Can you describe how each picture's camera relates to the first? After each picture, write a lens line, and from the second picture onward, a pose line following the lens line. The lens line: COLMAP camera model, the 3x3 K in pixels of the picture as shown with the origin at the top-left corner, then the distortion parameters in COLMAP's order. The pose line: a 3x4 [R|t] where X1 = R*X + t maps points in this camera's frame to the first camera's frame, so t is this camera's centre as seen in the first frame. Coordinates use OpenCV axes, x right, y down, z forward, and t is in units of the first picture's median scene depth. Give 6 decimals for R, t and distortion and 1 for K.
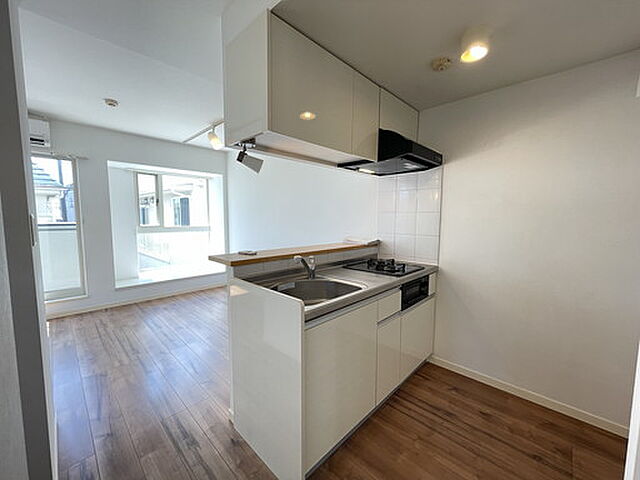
lens RADIAL K [[261.6, 0, 320.0], [0, 261.6, 240.0], [0, 0, 1]] dist [-0.000807, 0.000367]
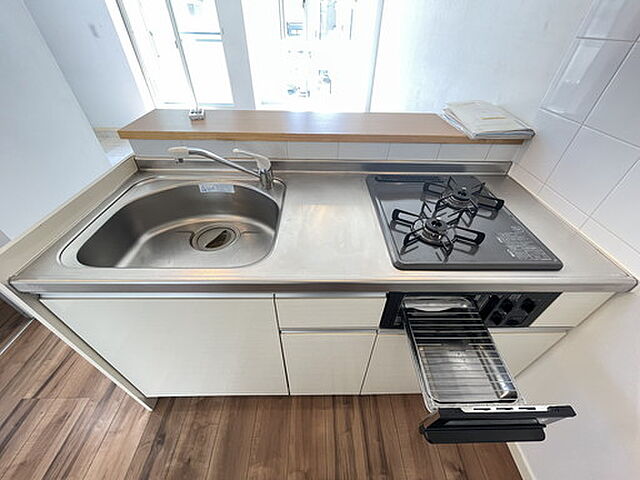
lens RADIAL K [[261.6, 0, 320.0], [0, 261.6, 240.0], [0, 0, 1]] dist [-0.000807, 0.000367]
pose [[0.705038, 0.466828, -0.533848, 0.365882], [-0.075077, 0.797681, 0.598388, -0.095831], [0.705185, -0.381806, 0.597443, 0.647442]]
